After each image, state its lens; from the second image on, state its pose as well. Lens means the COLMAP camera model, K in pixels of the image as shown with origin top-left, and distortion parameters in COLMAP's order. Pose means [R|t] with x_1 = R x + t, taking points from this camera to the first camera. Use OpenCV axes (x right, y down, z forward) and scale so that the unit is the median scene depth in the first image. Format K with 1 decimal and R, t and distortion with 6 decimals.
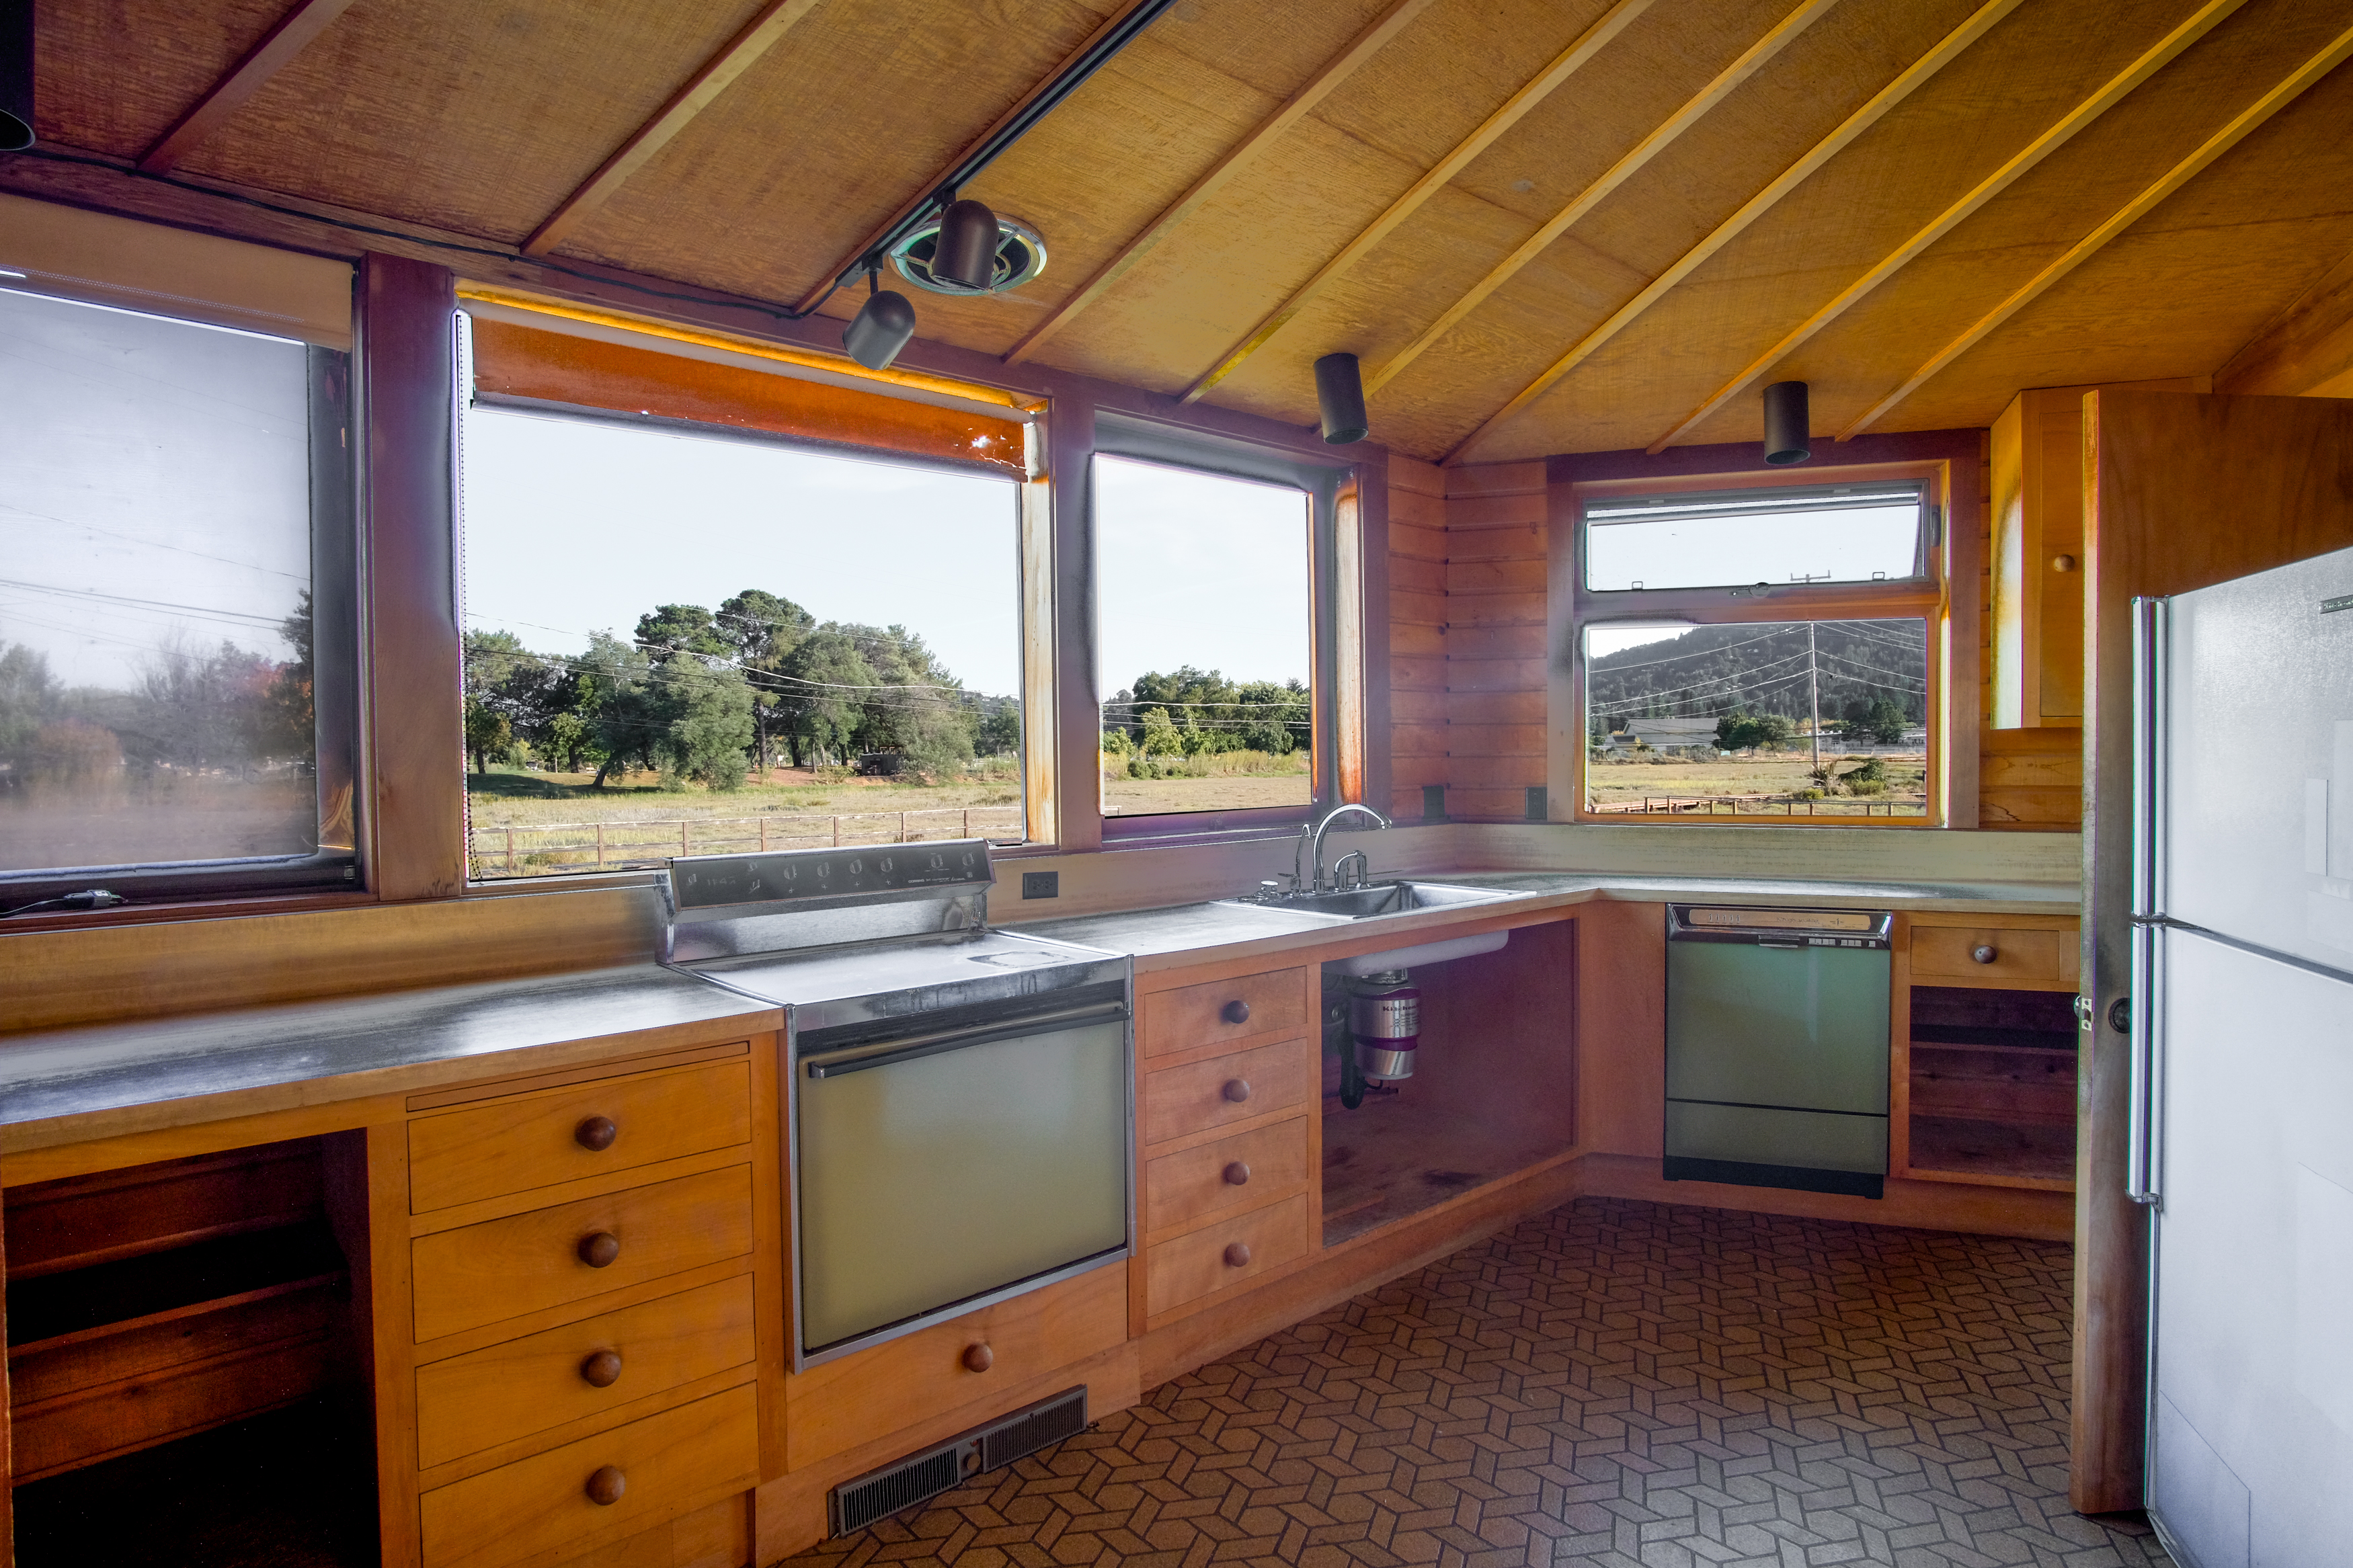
lens RADIAL K [[1268.6, 0, 1181.6], [0, 1268.6, 768.9], [0, 0, 1]] dist [-0.027169, 0.003500]
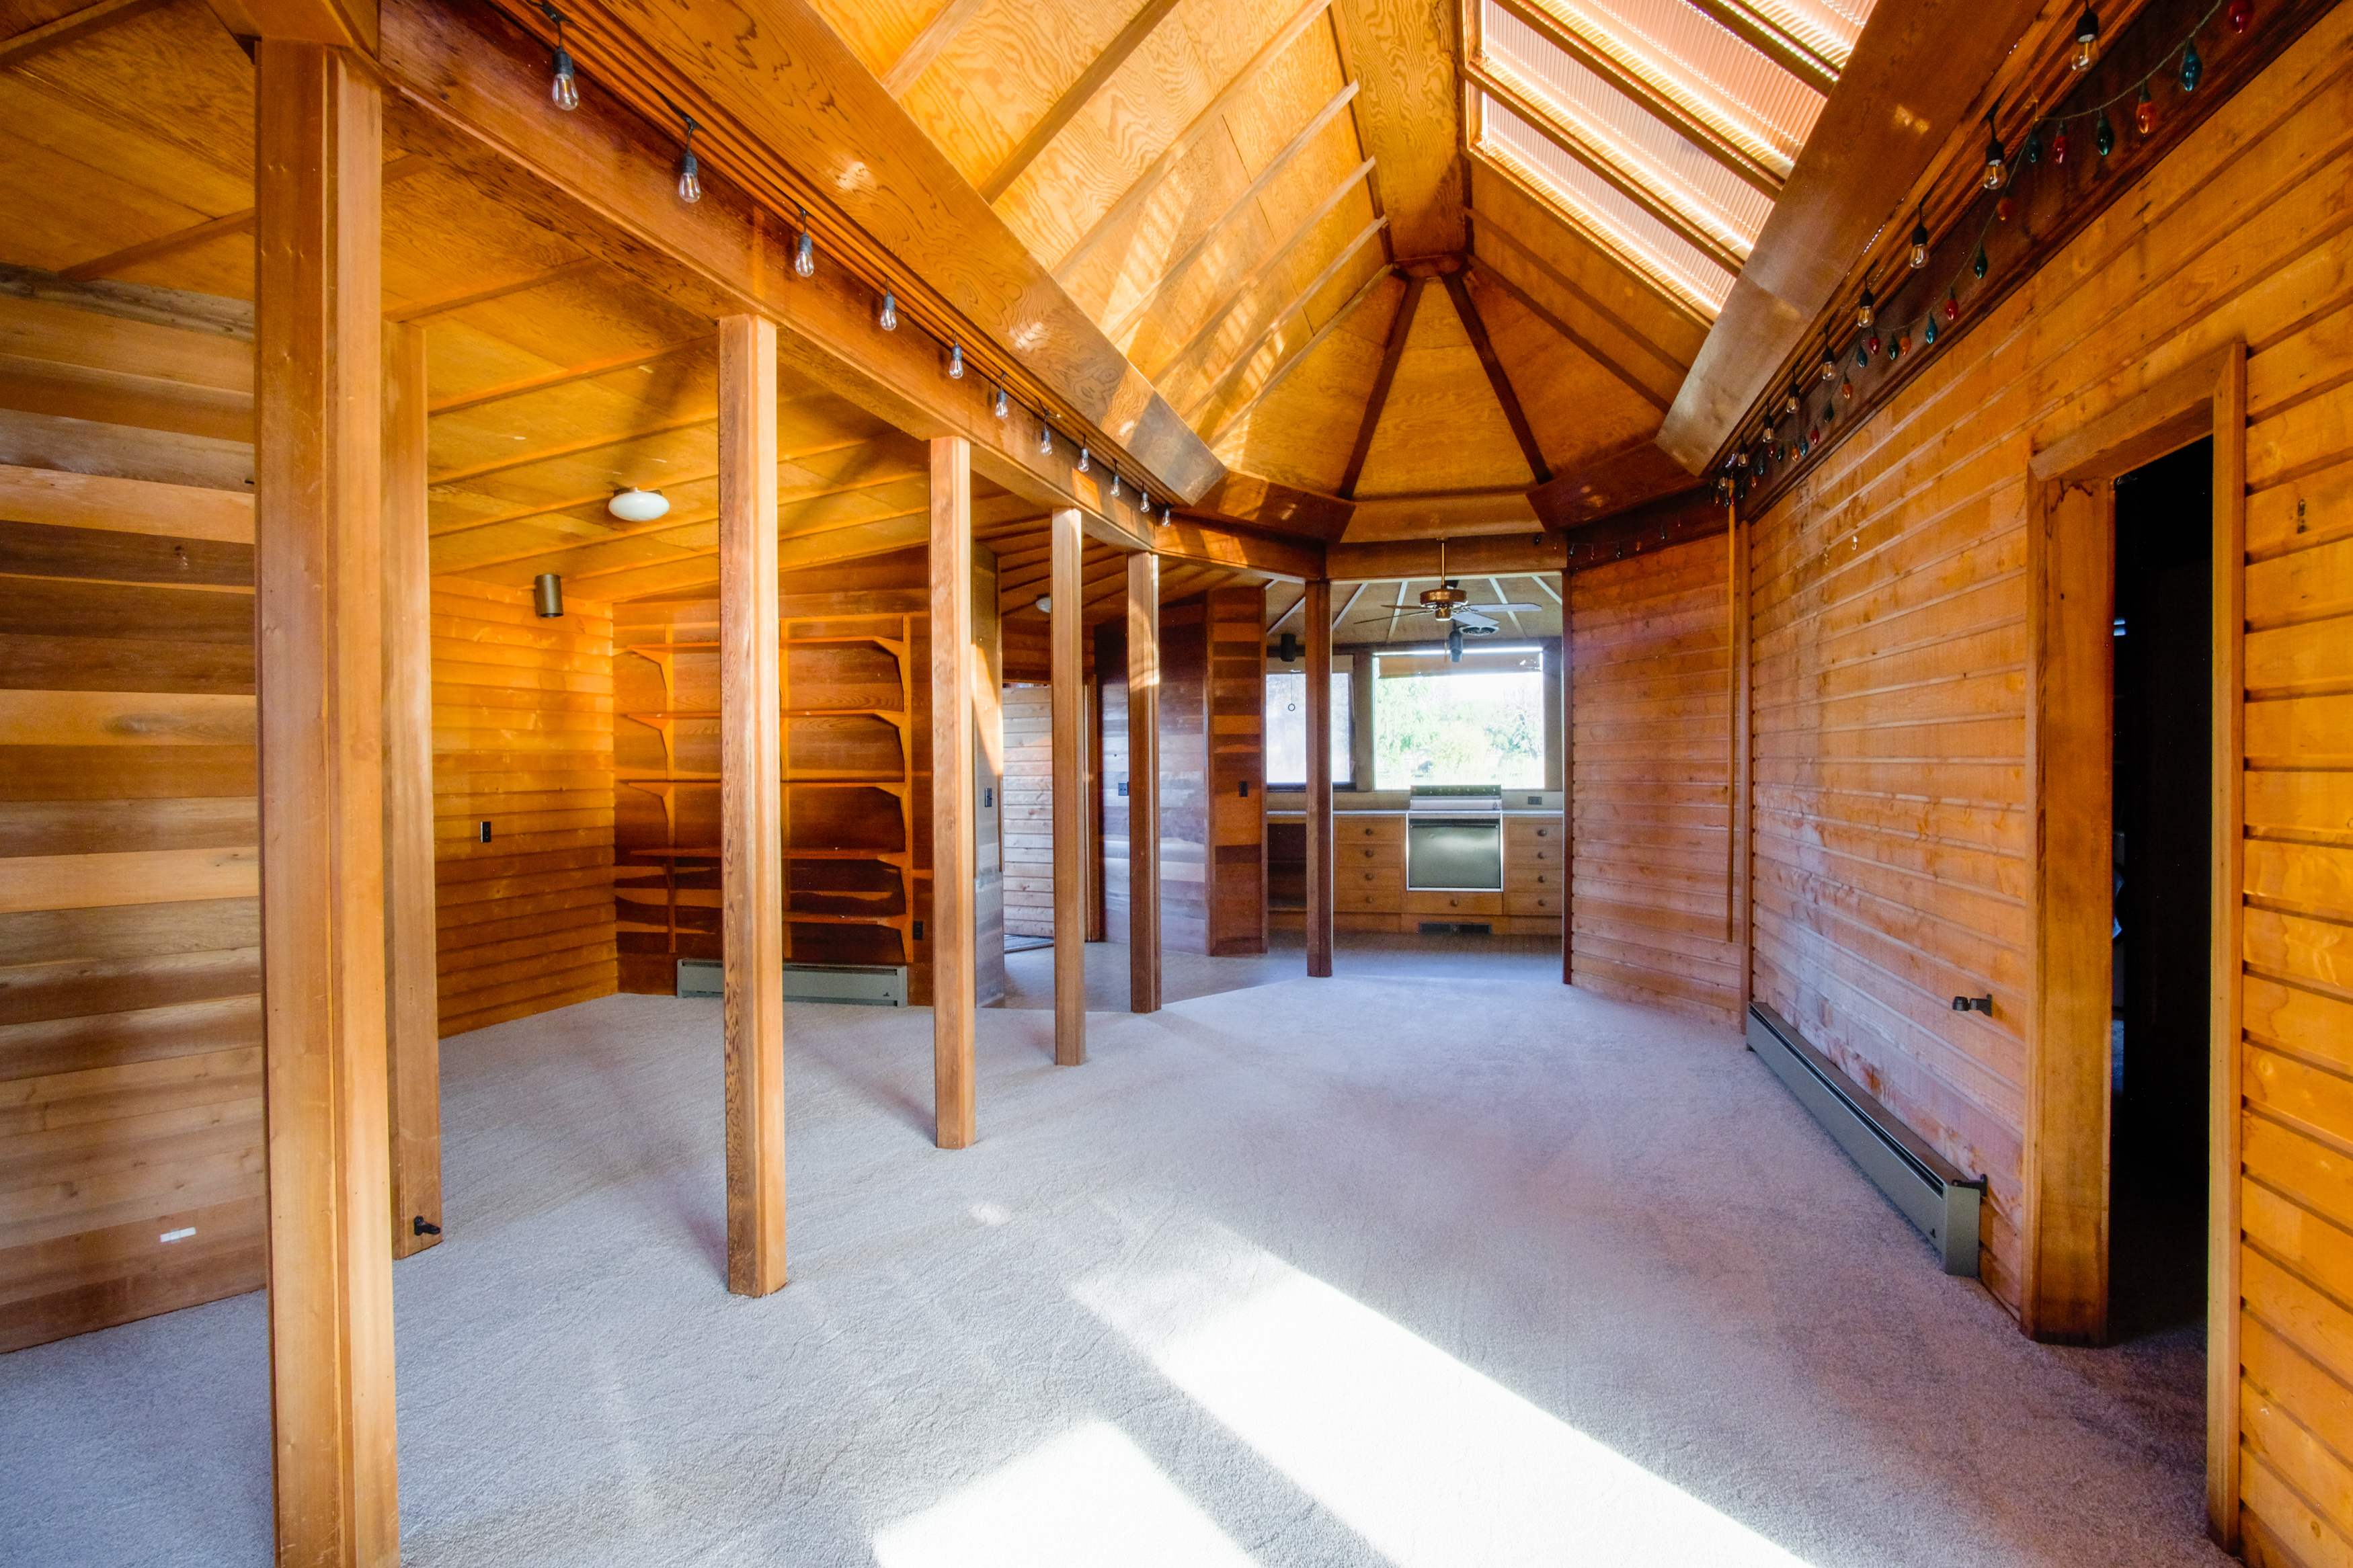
lens RADIAL K [[1268.6, 0, 1181.6], [0, 1268.6, 768.9], [0, 0, 1]] dist [-0.027169, 0.003500]
pose [[0.570289, 0.004223, -0.821433, 3.401636], [-0.006394, 0.999979, 0.000702, 0.026973], [0.821419, 0.004852, 0.570304, -2.637482]]
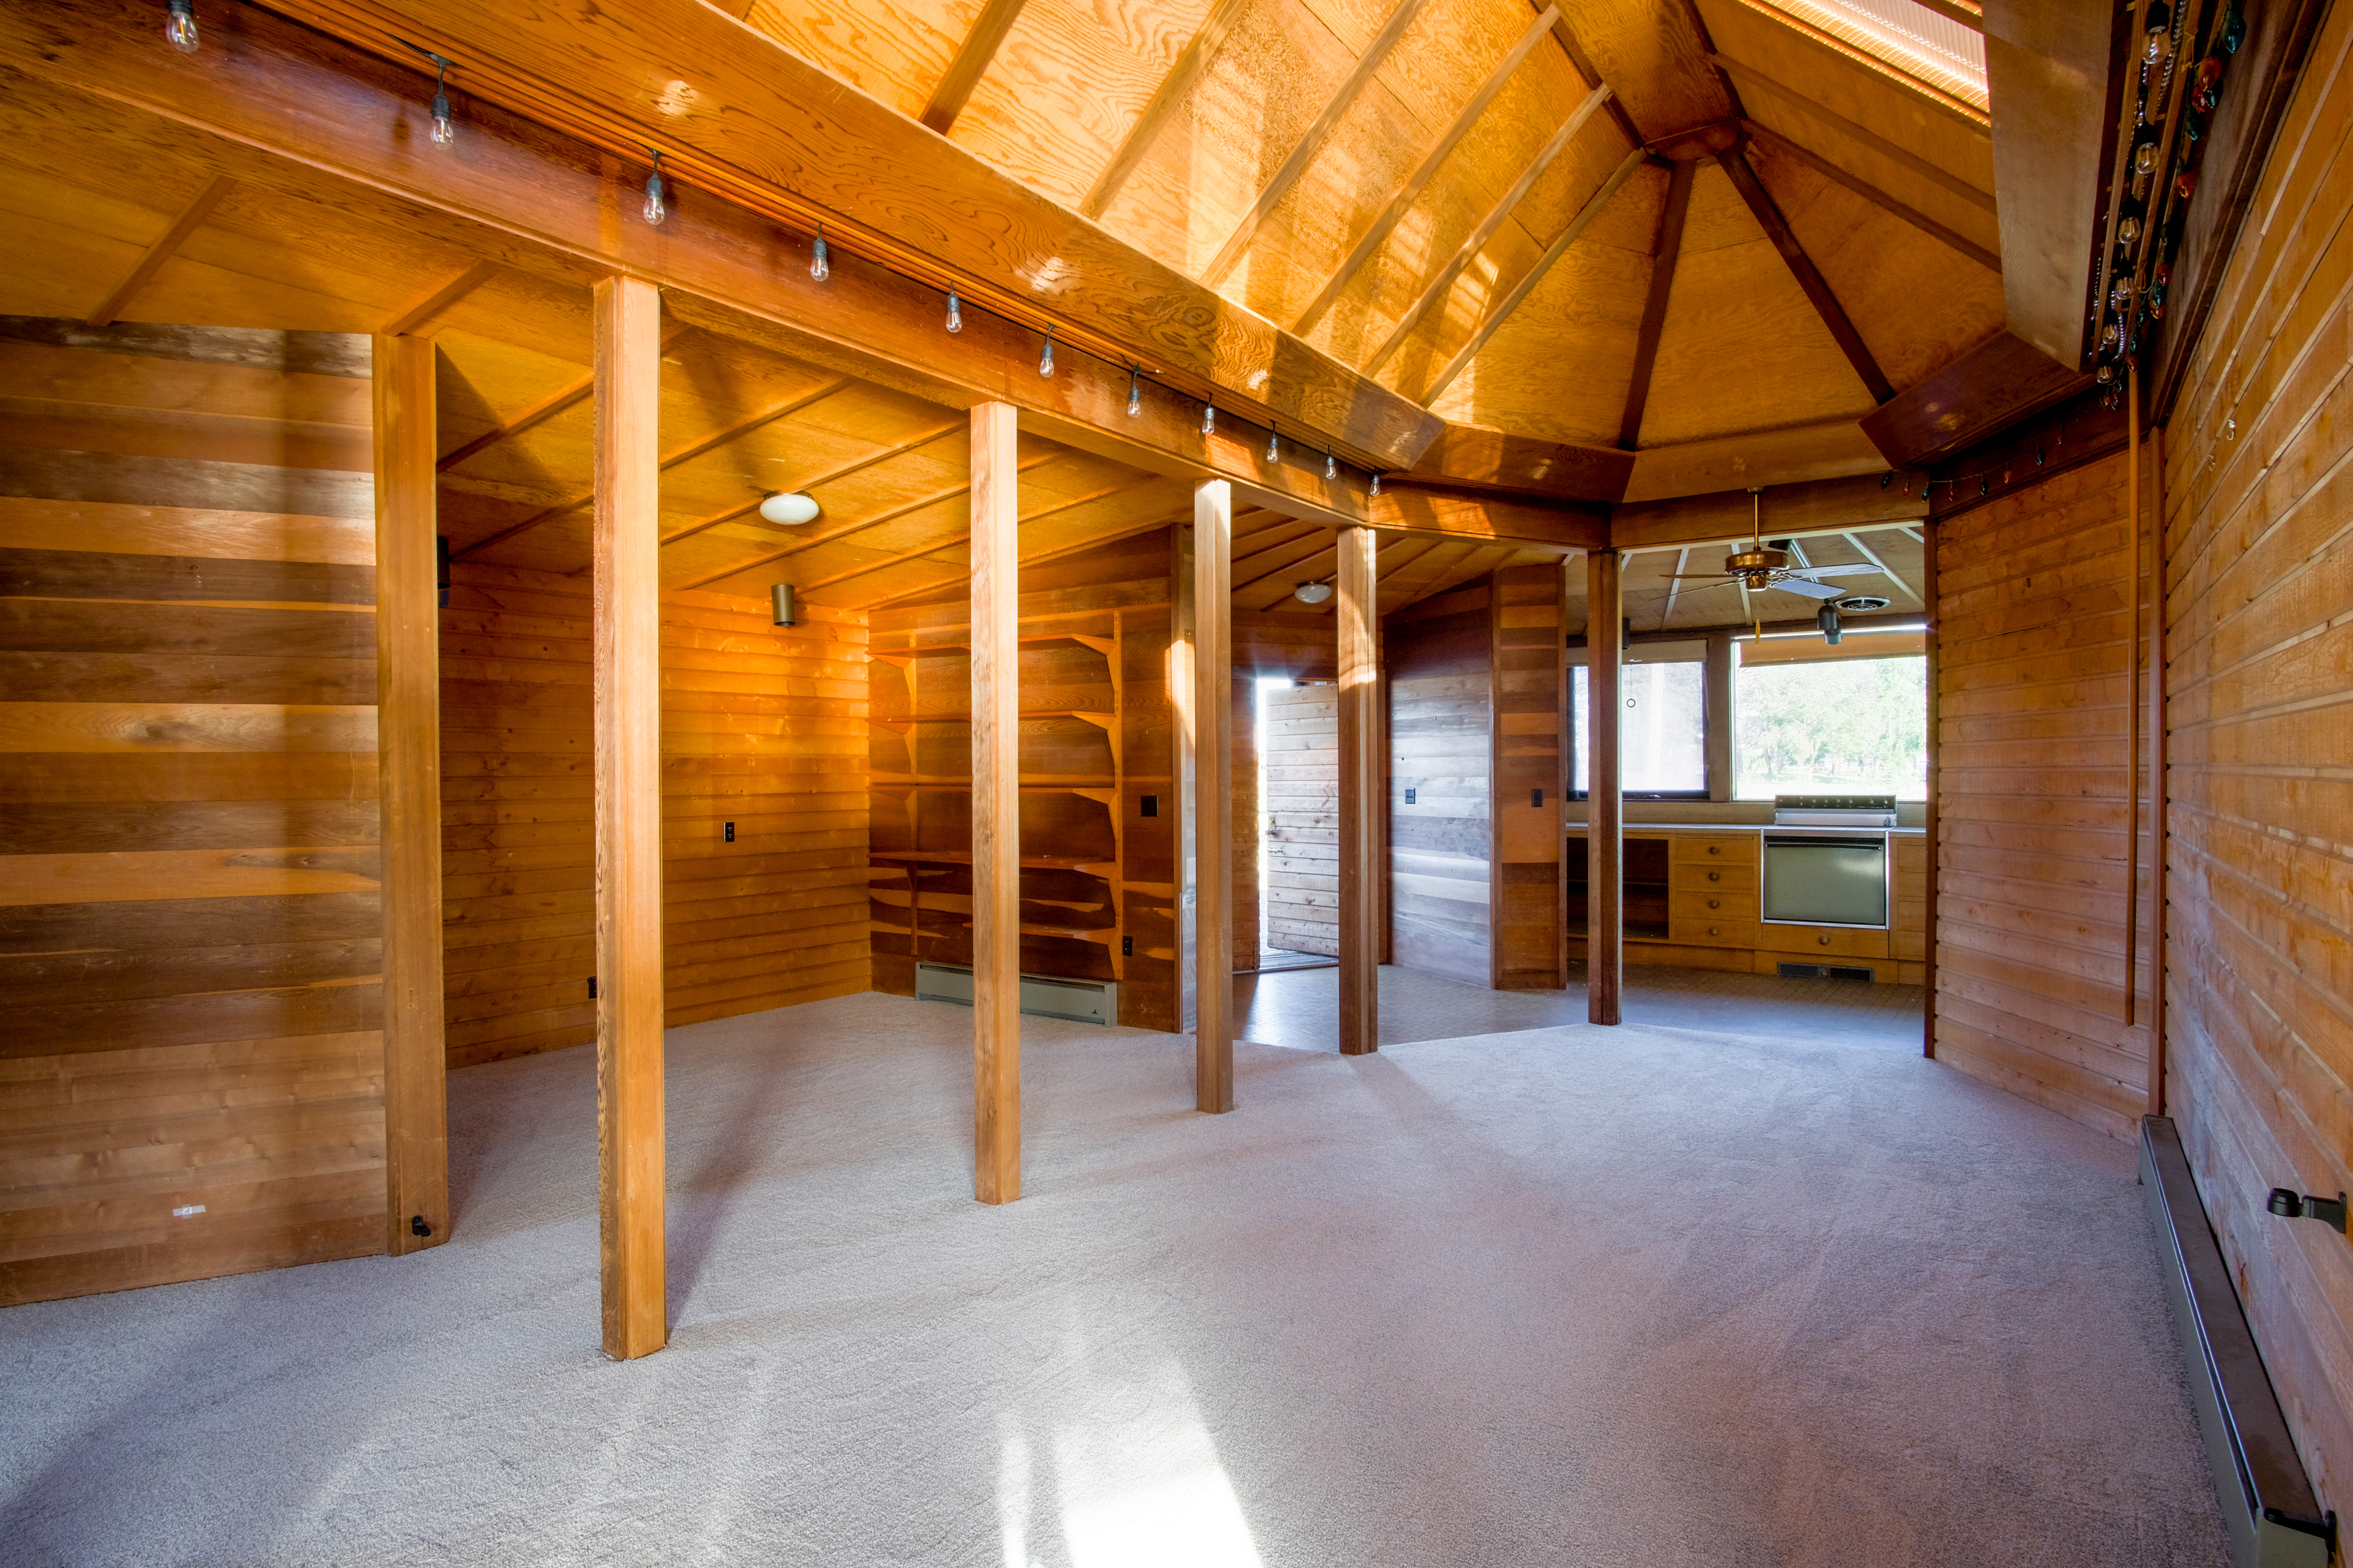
lens RADIAL K [[1268.6, 0, 1181.6], [0, 1268.6, 768.9], [0, 0, 1]] dist [-0.027169, 0.003500]
pose [[0.239616, 0.004396, -0.970858, 3.332139], [-0.009544, 0.999952, 0.002172, 0.012120], [0.970821, 0.008745, 0.239647, -1.844181]]
